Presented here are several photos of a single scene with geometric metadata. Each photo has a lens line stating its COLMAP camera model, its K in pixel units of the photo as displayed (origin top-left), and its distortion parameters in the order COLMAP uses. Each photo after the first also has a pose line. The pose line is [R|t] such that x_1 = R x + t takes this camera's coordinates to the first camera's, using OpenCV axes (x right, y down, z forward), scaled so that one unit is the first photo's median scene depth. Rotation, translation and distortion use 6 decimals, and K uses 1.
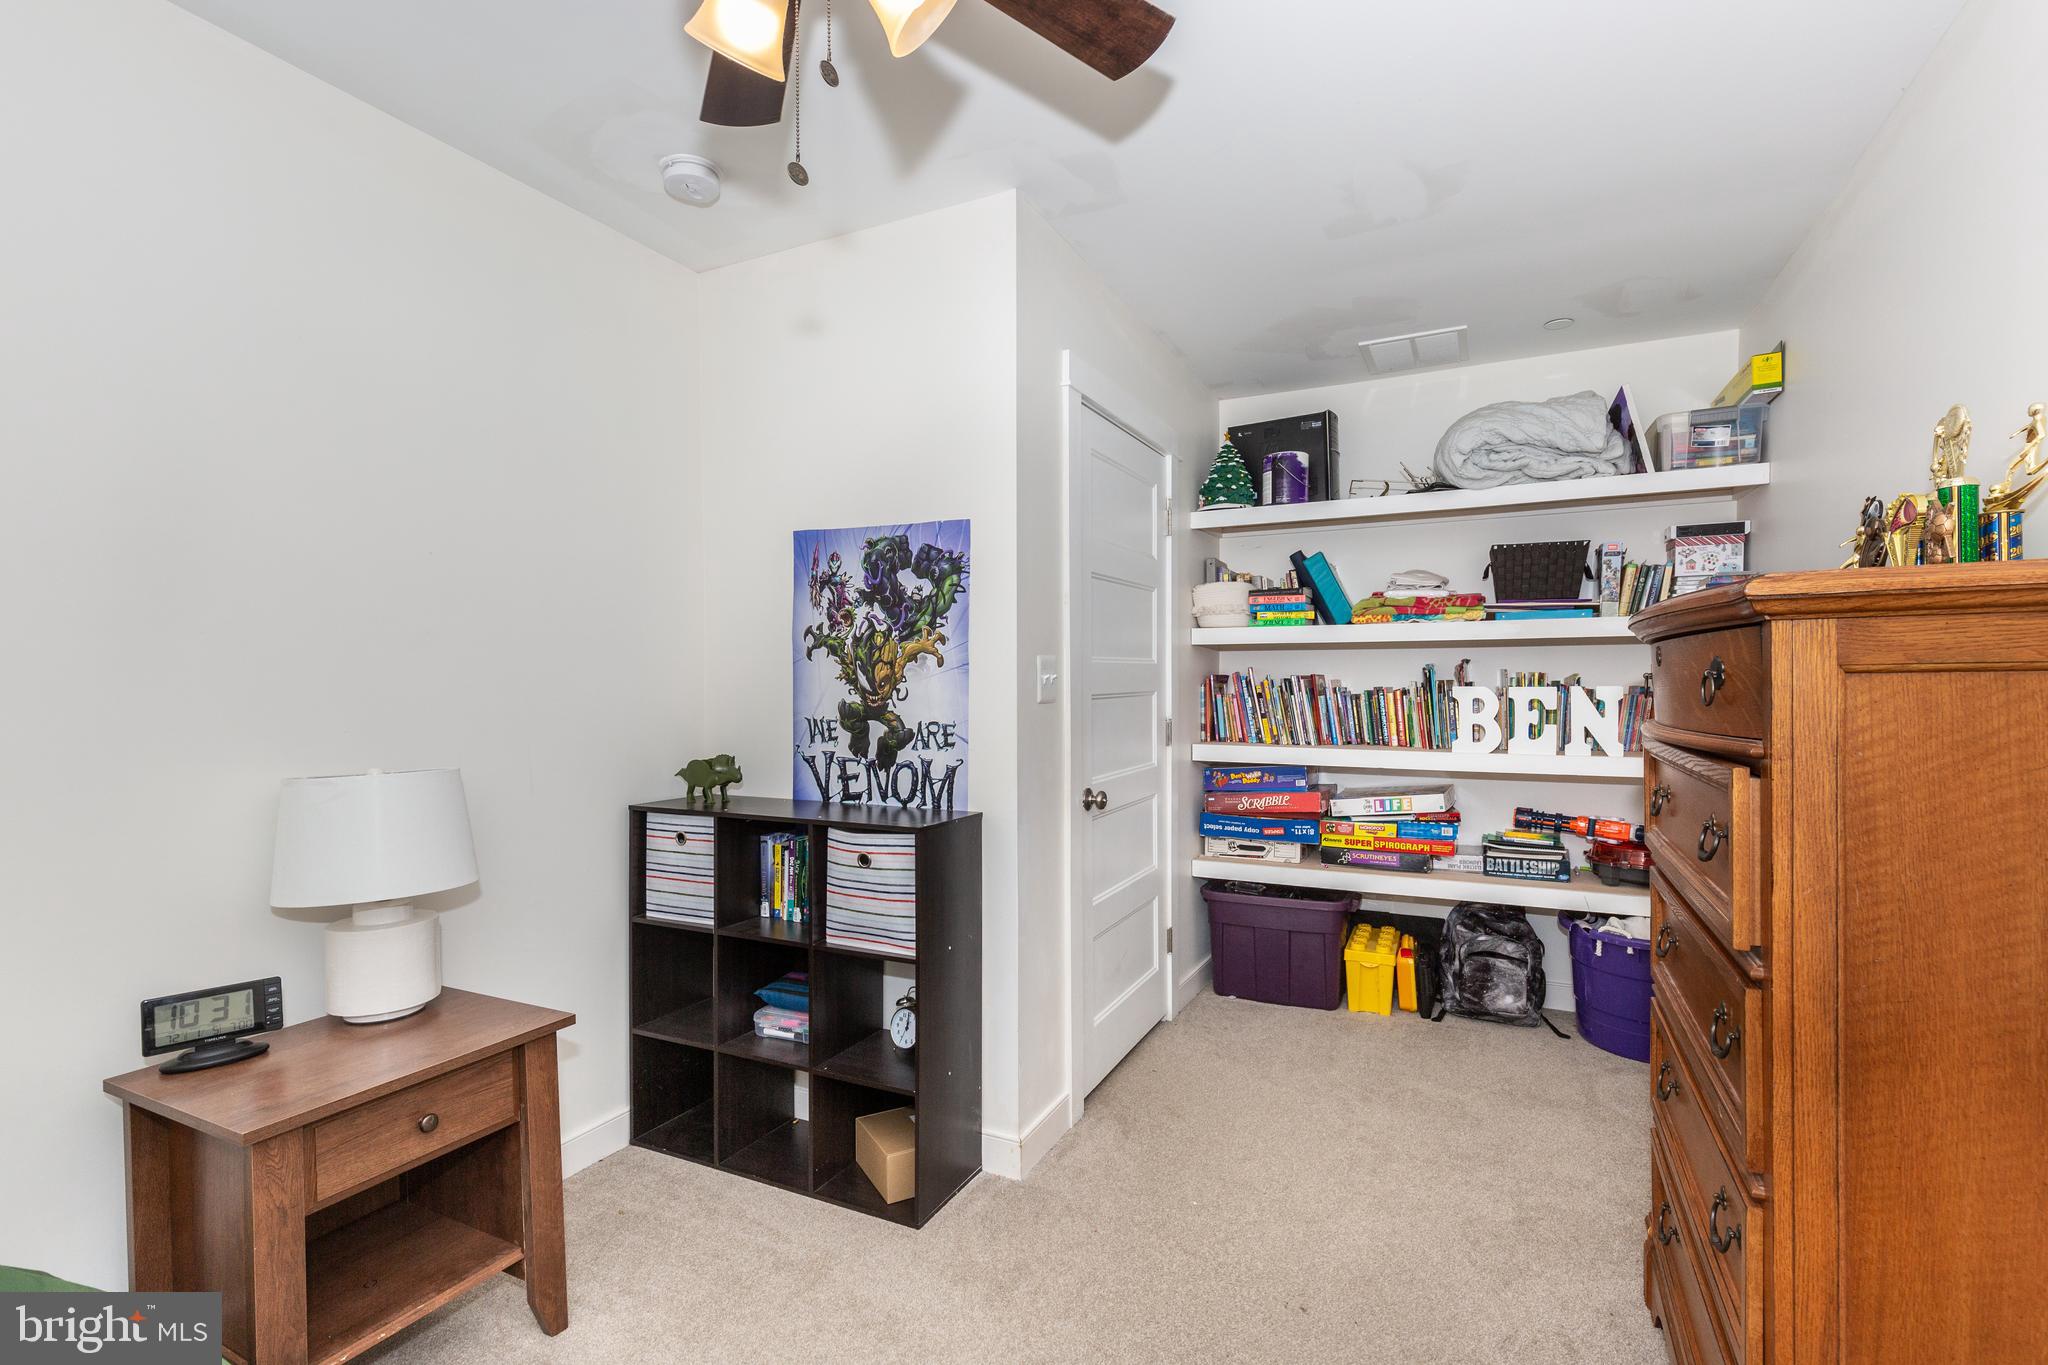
lens RADIAL K [[944.2, 0, 1027.6], [0, 944.2, 716.9], [0, 0, 1]] dist [0.001802, 0.000084]
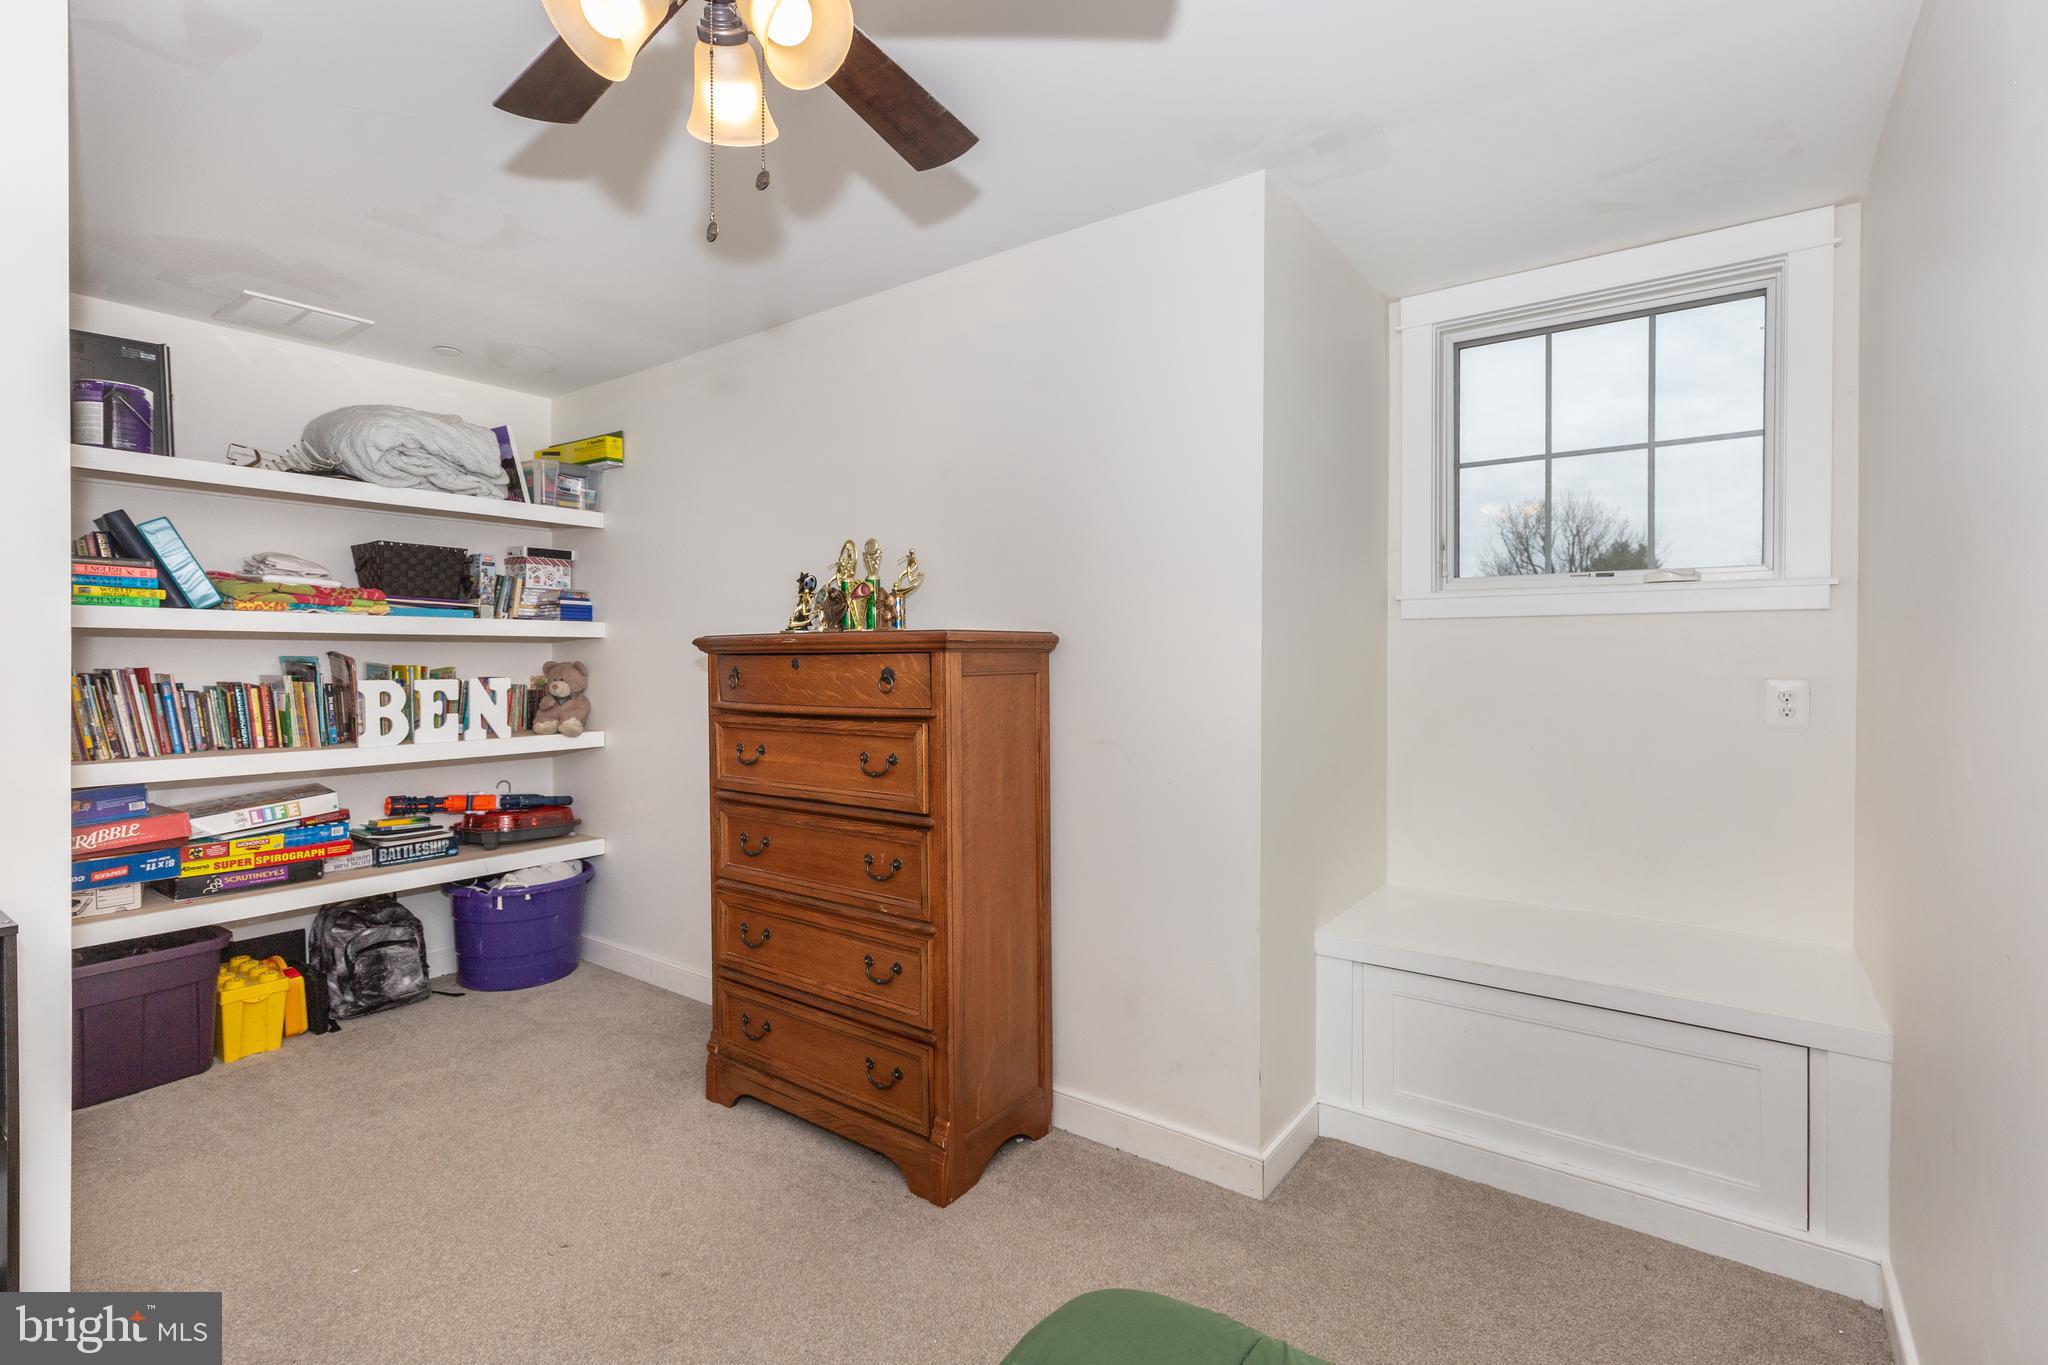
lens RADIAL K [[930.8, 0, 1025.0], [0, 930.8, 702.4], [0, 0, 1]] dist [0.015210, 0.000396]
pose [[0.182761, -0.042189, 0.982252, -0.367684], [0.038342, 0.998625, 0.035758, -0.017153], [-0.982410, 0.031126, 0.184127, 0.134564]]
